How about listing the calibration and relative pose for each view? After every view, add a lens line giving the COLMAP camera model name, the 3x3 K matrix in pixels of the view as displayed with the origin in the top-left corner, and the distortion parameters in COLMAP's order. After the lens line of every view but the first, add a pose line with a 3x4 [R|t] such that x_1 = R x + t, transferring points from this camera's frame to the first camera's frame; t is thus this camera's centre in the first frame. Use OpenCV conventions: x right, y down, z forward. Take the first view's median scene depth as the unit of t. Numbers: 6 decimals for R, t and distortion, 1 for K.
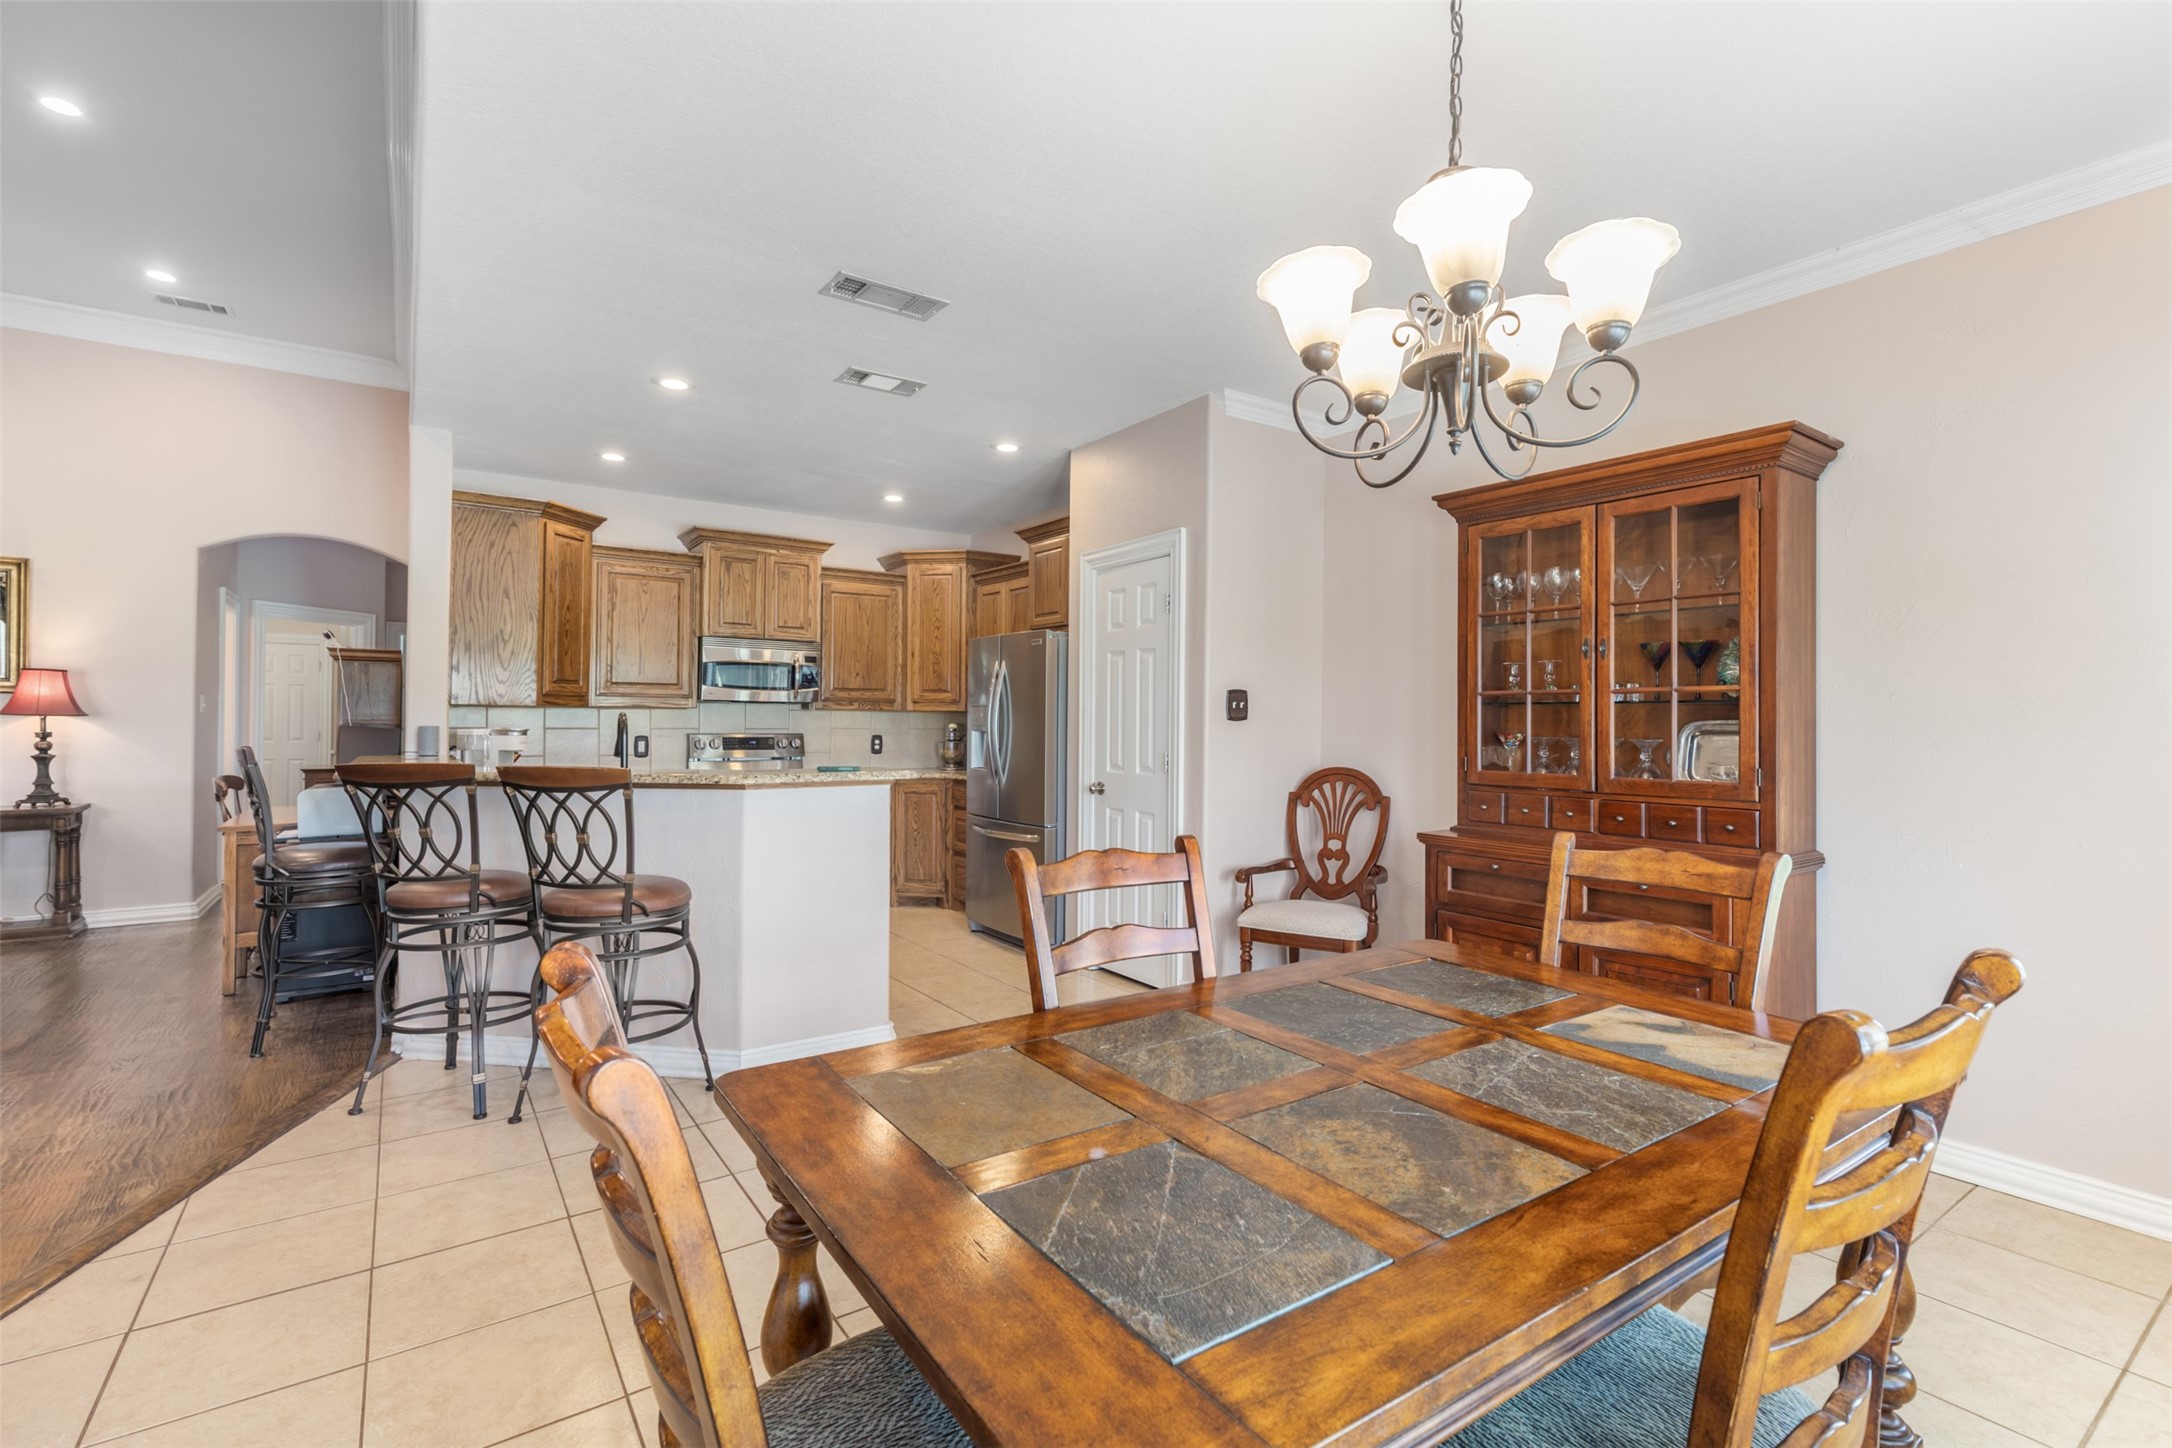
lens RADIAL K [[983.5, 0, 1107.4], [0, 983.5, 713.9], [0, 0, 1]] dist [0.005768, -0.000448]
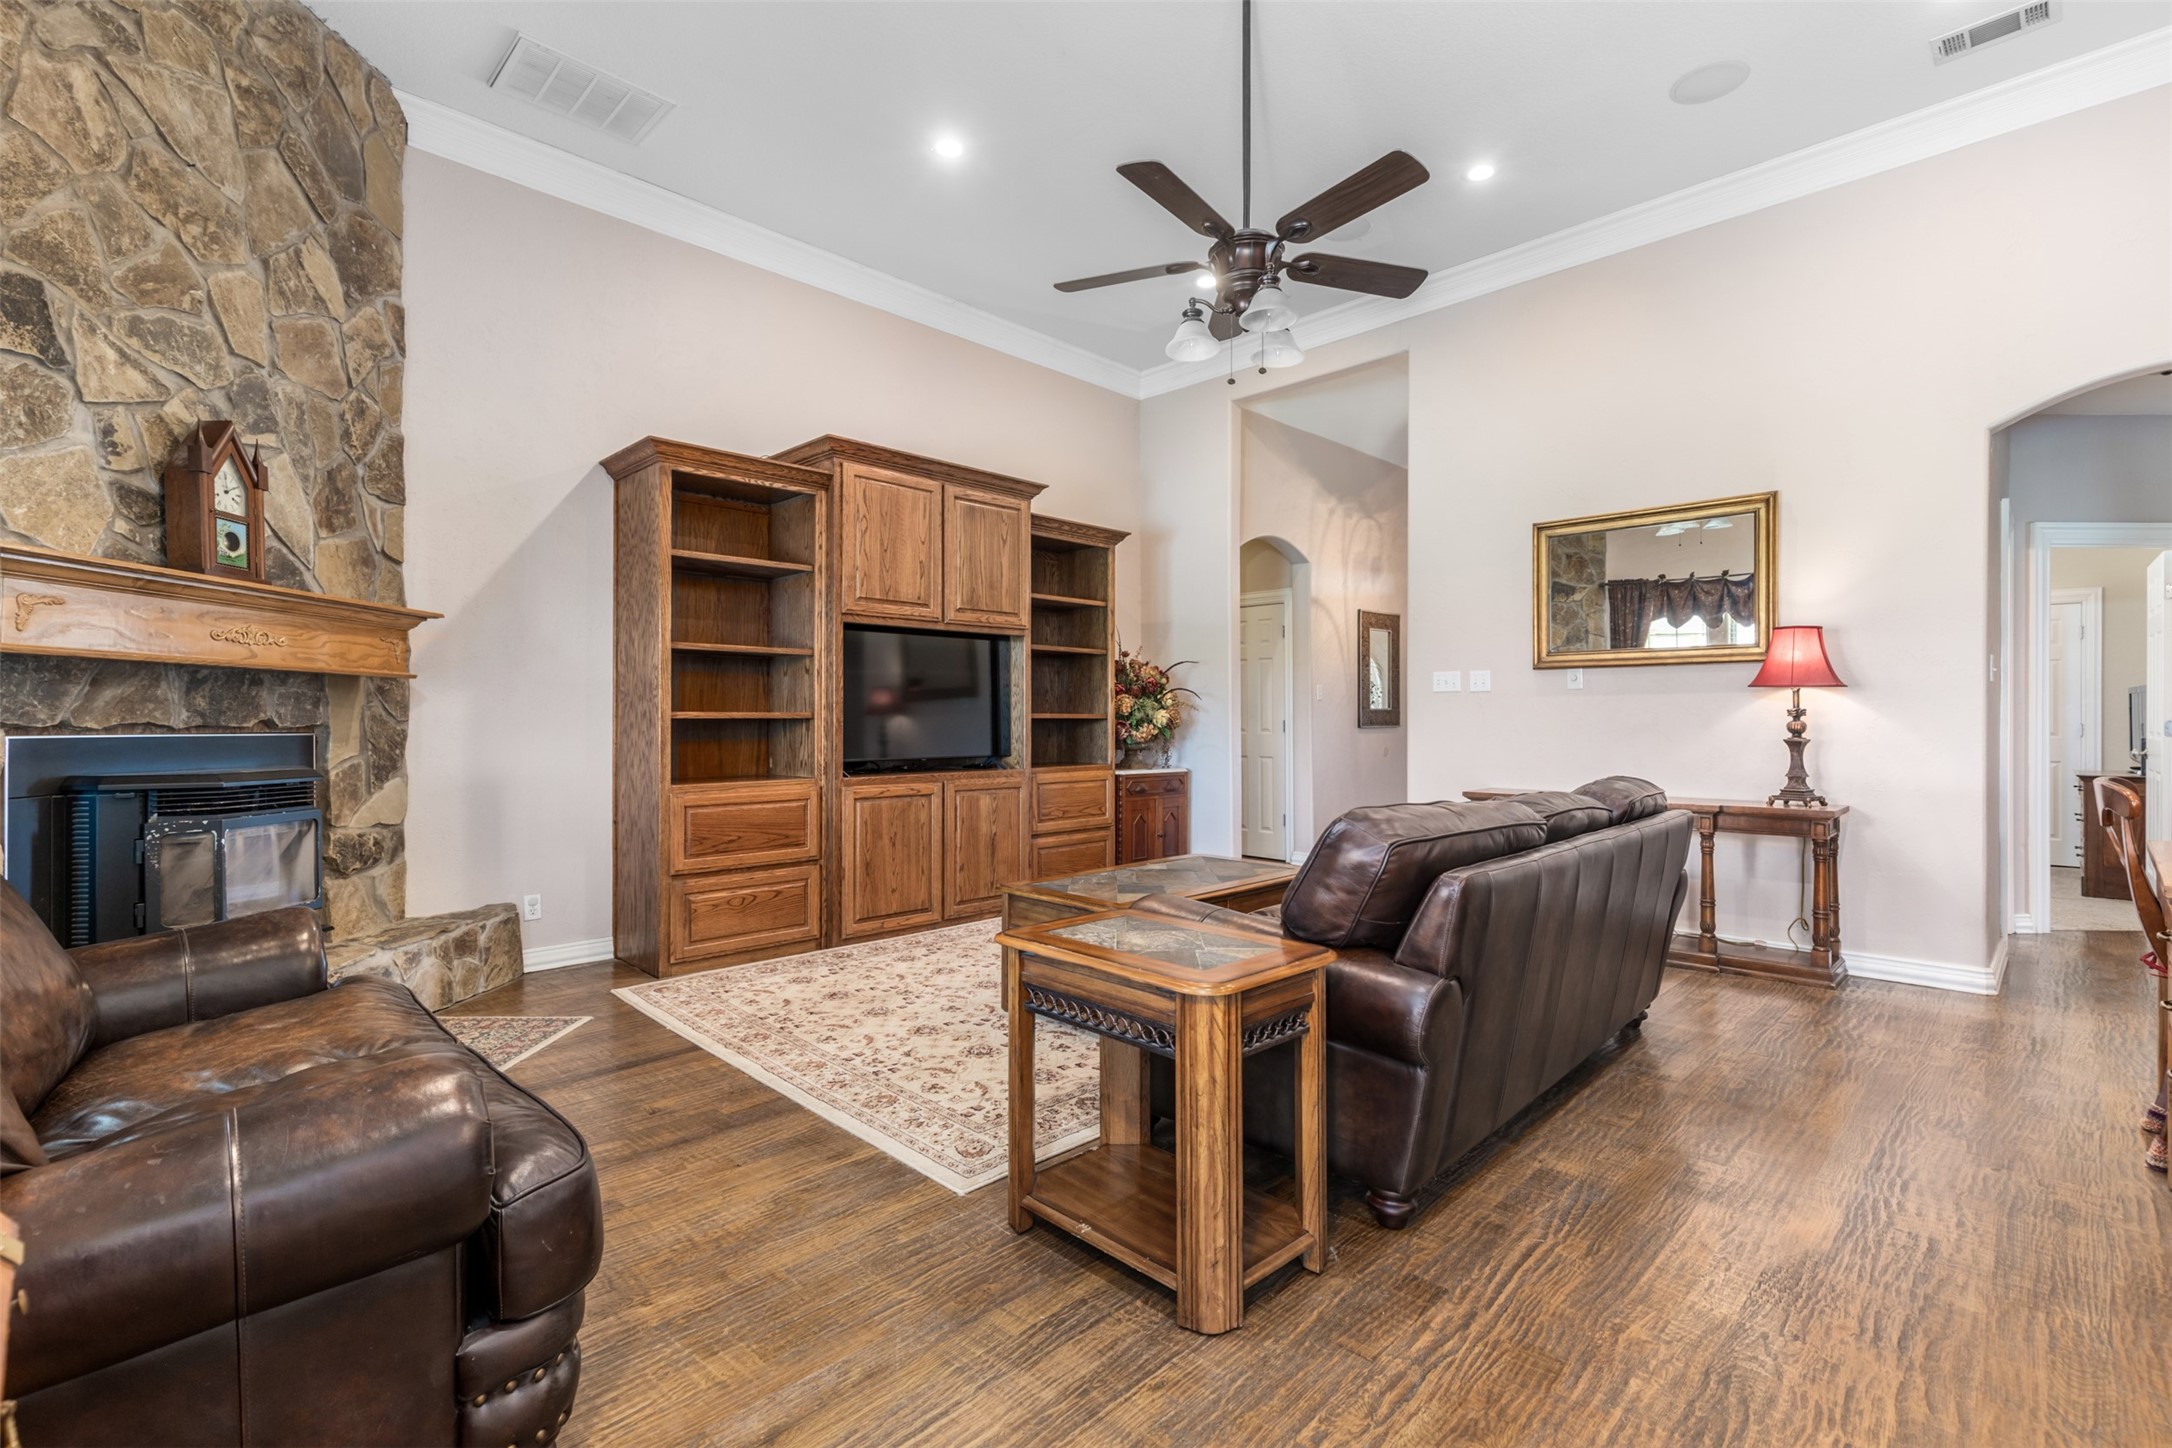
lens RADIAL K [[983.5, 0, 1101.7], [0, 983.5, 721.1], [0, 0, 1]] dist [0.005768, -0.000448]
pose [[0.181926, -0.006043, -0.983294, -0.416103], [0.006614, 0.999966, -0.004922, 0.027584], [0.983290, -0.005608, 0.181959, 0.325949]]
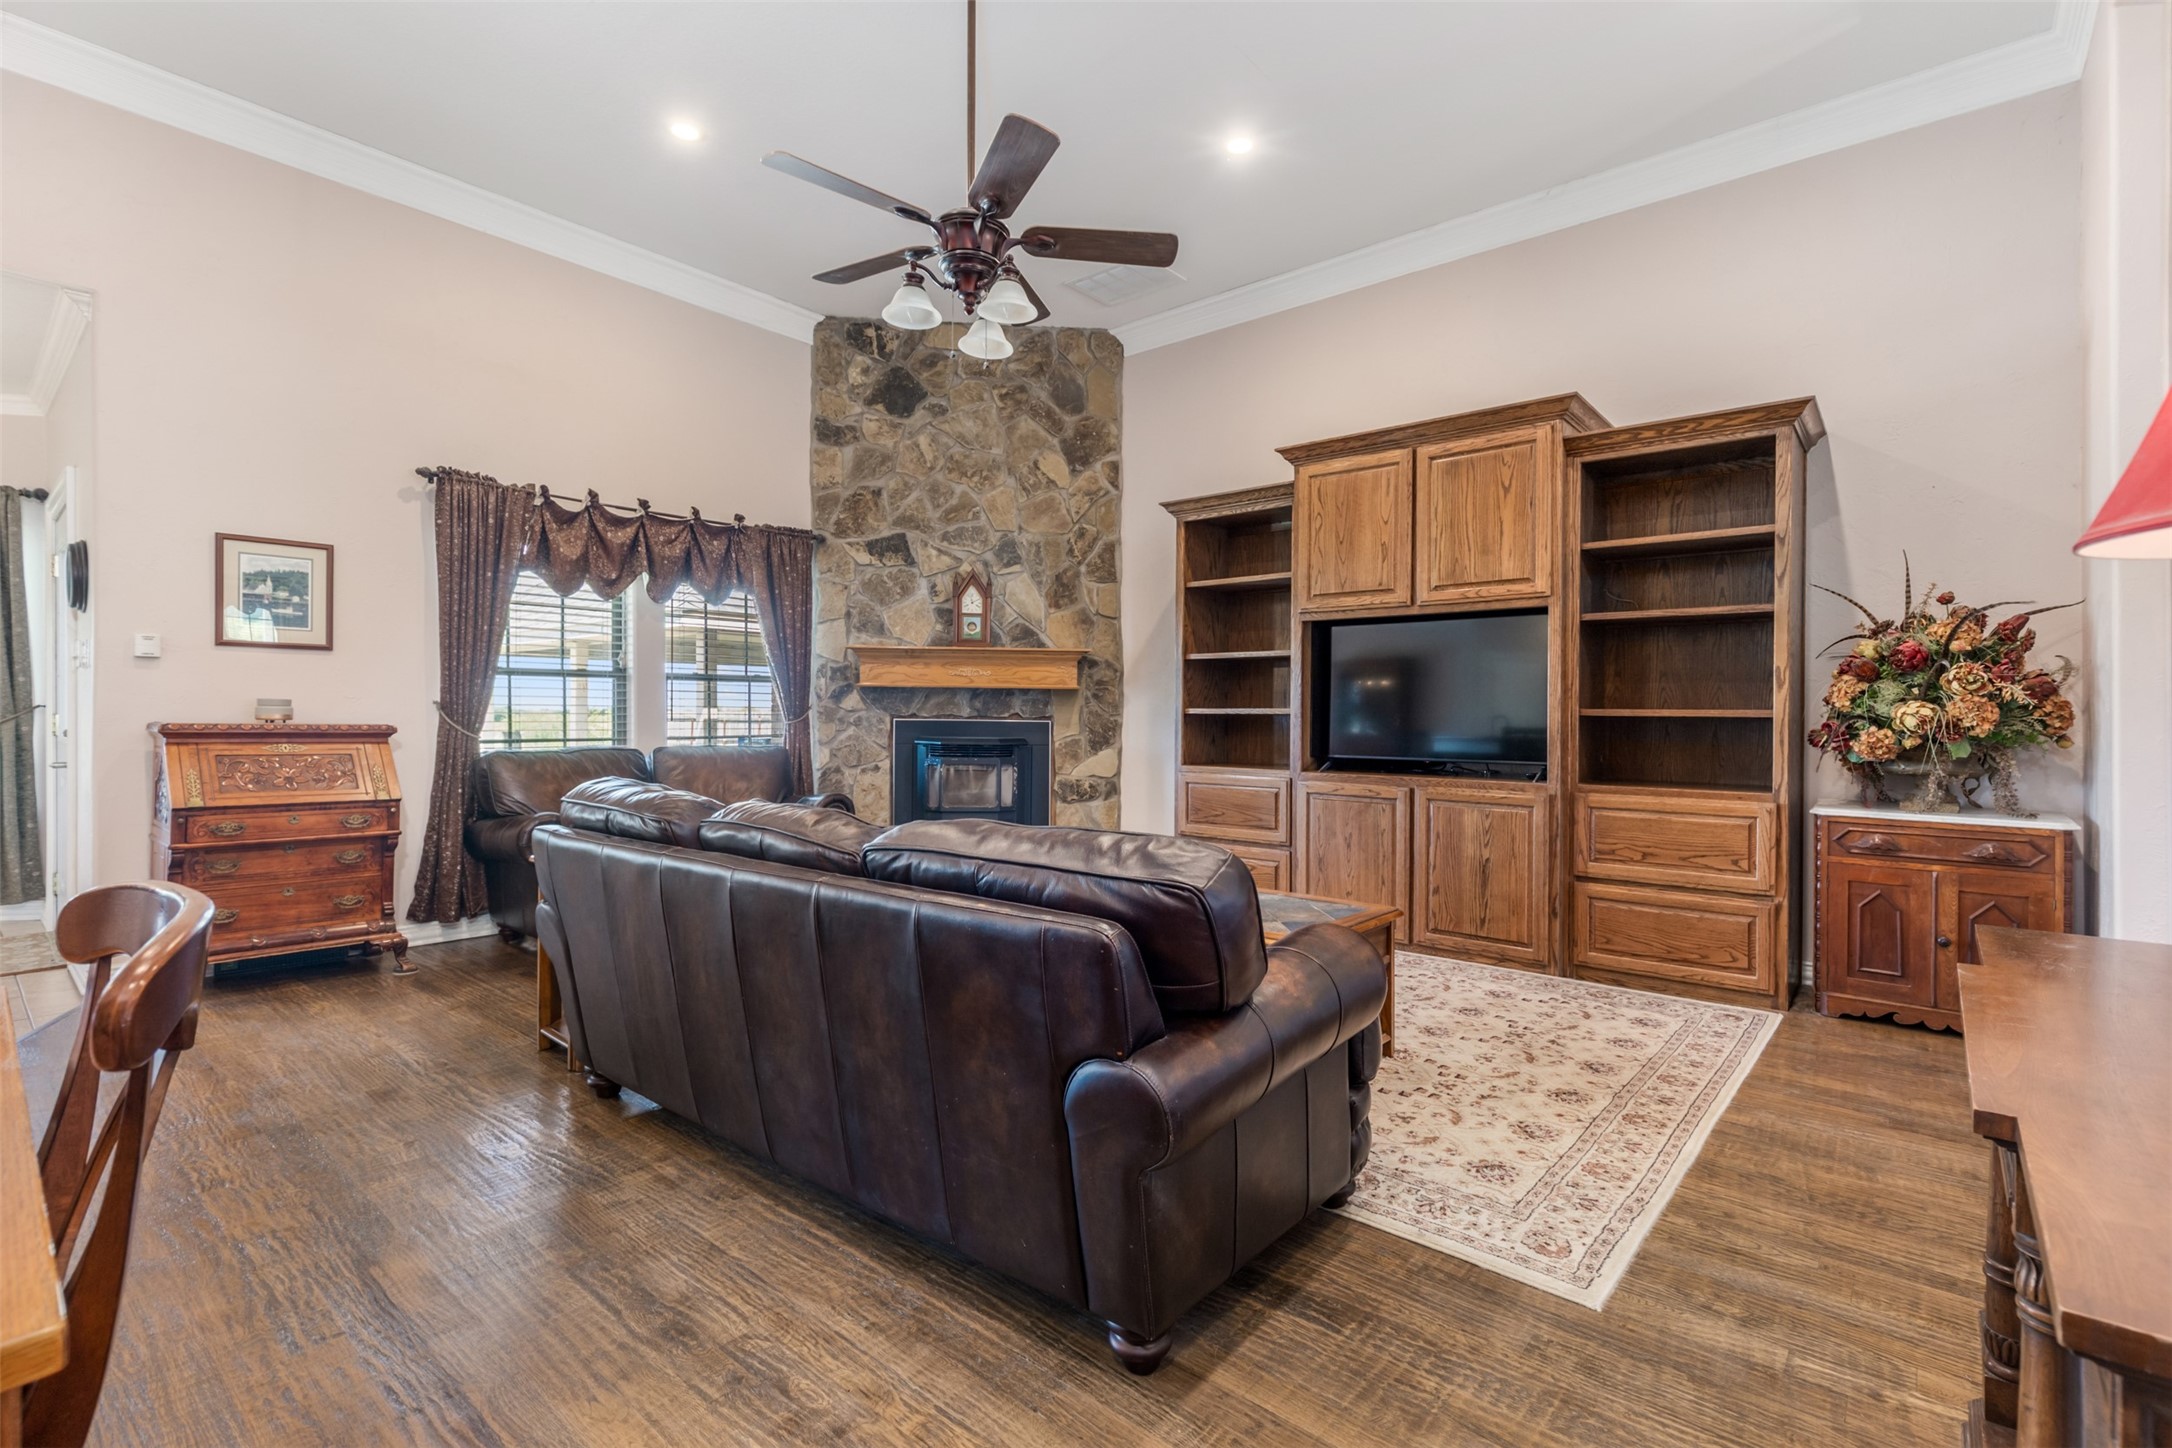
lens RADIAL K [[983.5, 0, 1101.5], [0, 983.5, 722.4], [0, 0, 1]] dist [0.005768, -0.000448]
pose [[-0.965618, -0.010882, -0.259738, -0.886612], [-0.012125, 0.999921, 0.003184, 0.026230], [0.259683, 0.006223, -0.965674, 1.063621]]
